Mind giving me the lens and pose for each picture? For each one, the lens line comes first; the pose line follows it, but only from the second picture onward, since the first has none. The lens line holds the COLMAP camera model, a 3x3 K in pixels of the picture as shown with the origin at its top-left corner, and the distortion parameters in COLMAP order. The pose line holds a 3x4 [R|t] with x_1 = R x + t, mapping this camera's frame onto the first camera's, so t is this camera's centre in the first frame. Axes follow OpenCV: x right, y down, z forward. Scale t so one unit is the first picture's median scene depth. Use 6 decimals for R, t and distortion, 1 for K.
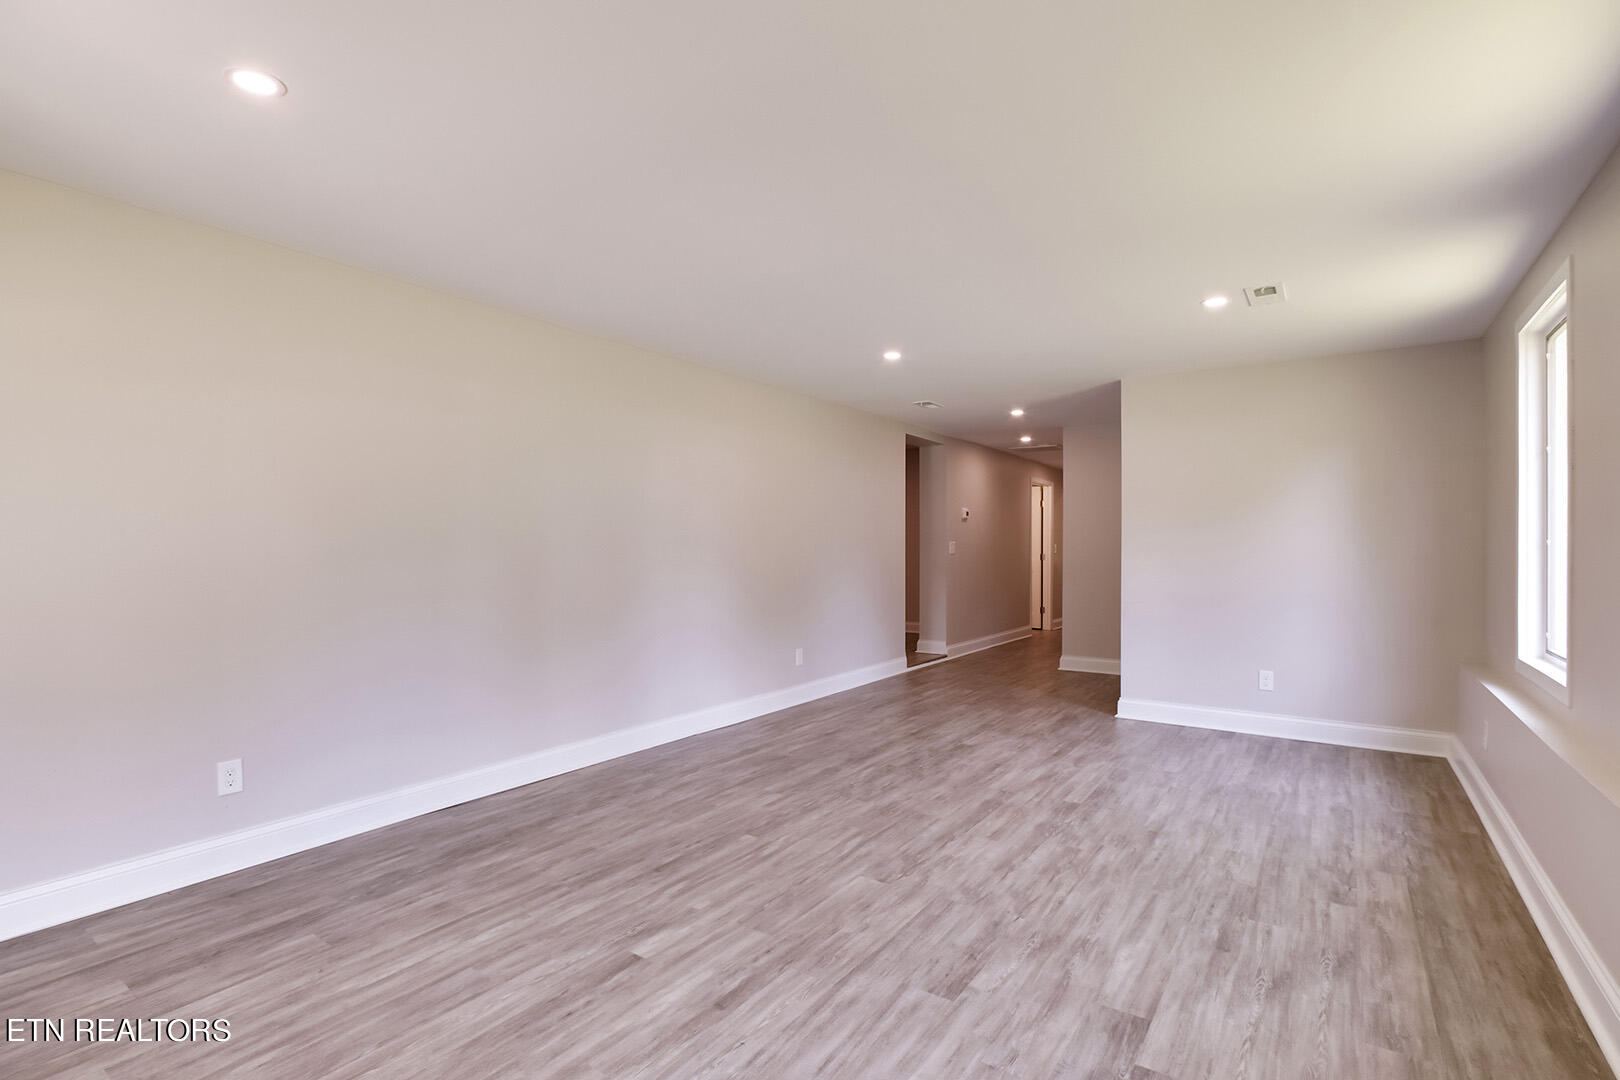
lens RADIAL K [[746.2, 0, 813.1], [0, 746.2, 548.8], [0, 0, 1]] dist [-0.022275, 0.000206]
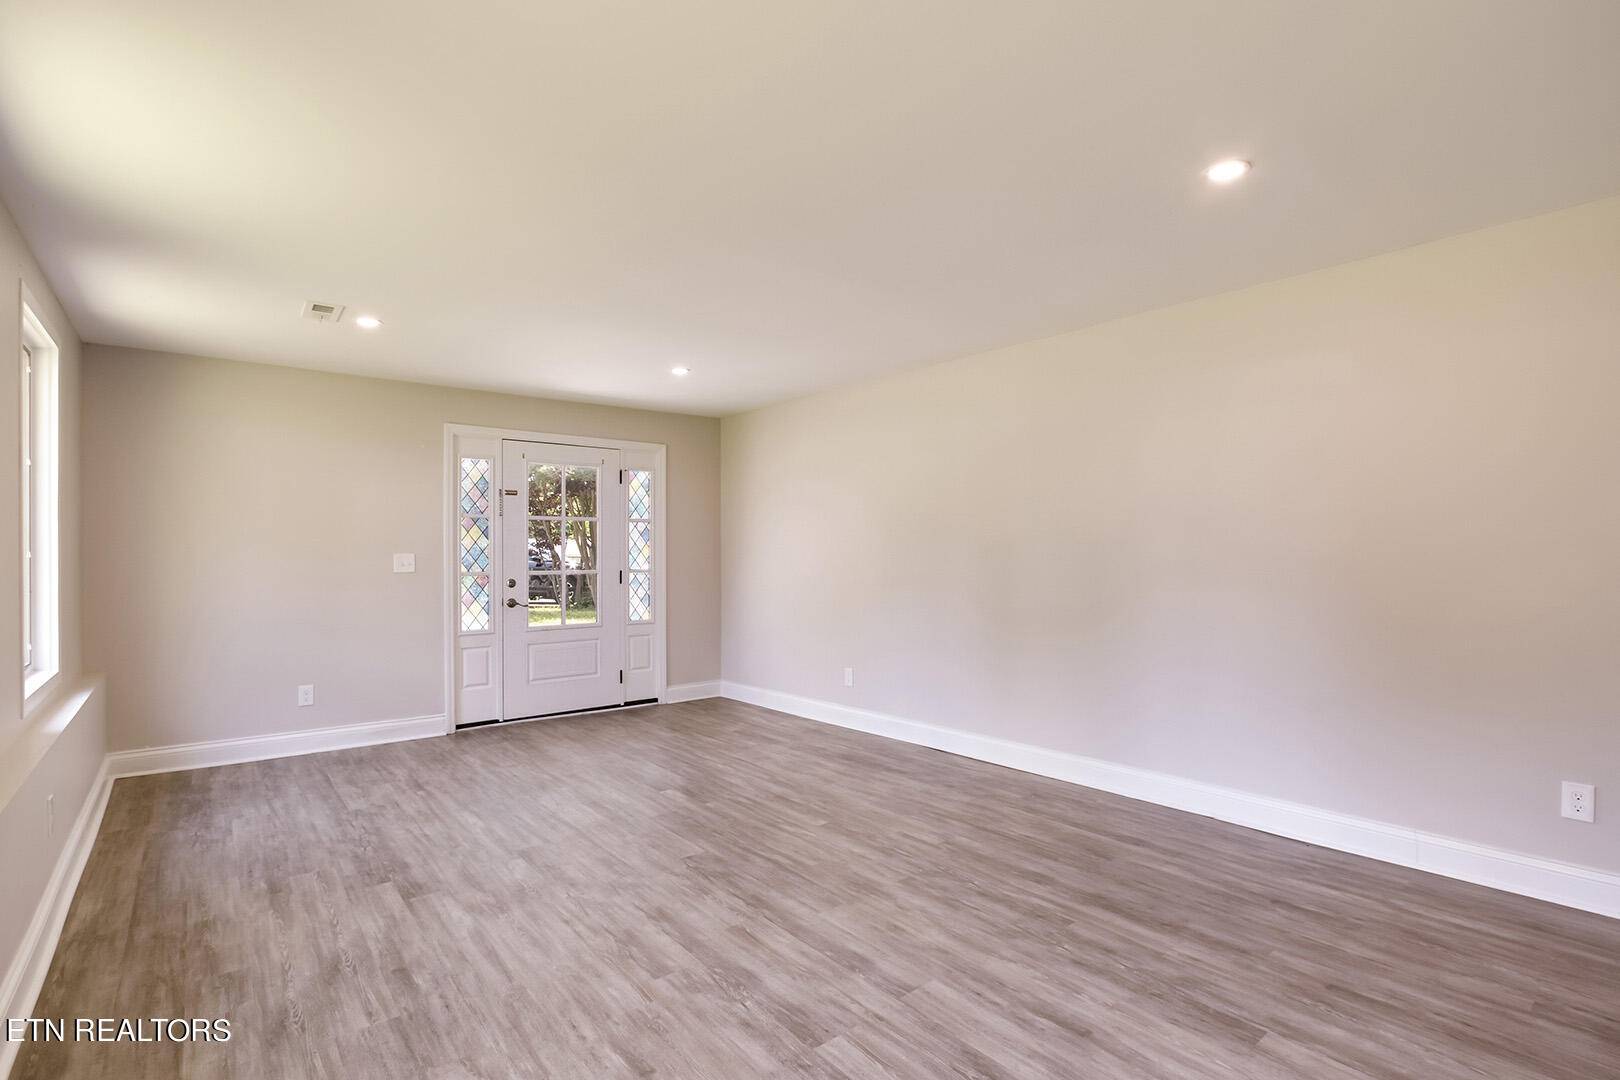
lens RADIAL K [[746.2, 0, 813.1], [0, 746.2, 548.8], [0, 0, 1]] dist [-0.022275, 0.000206]
pose [[-0.258781, -0.004327, -0.965926, 0.979883], [0.003661, 0.999978, -0.005460, -0.006617], [0.965929, -0.004949, -0.258760, 1.286801]]
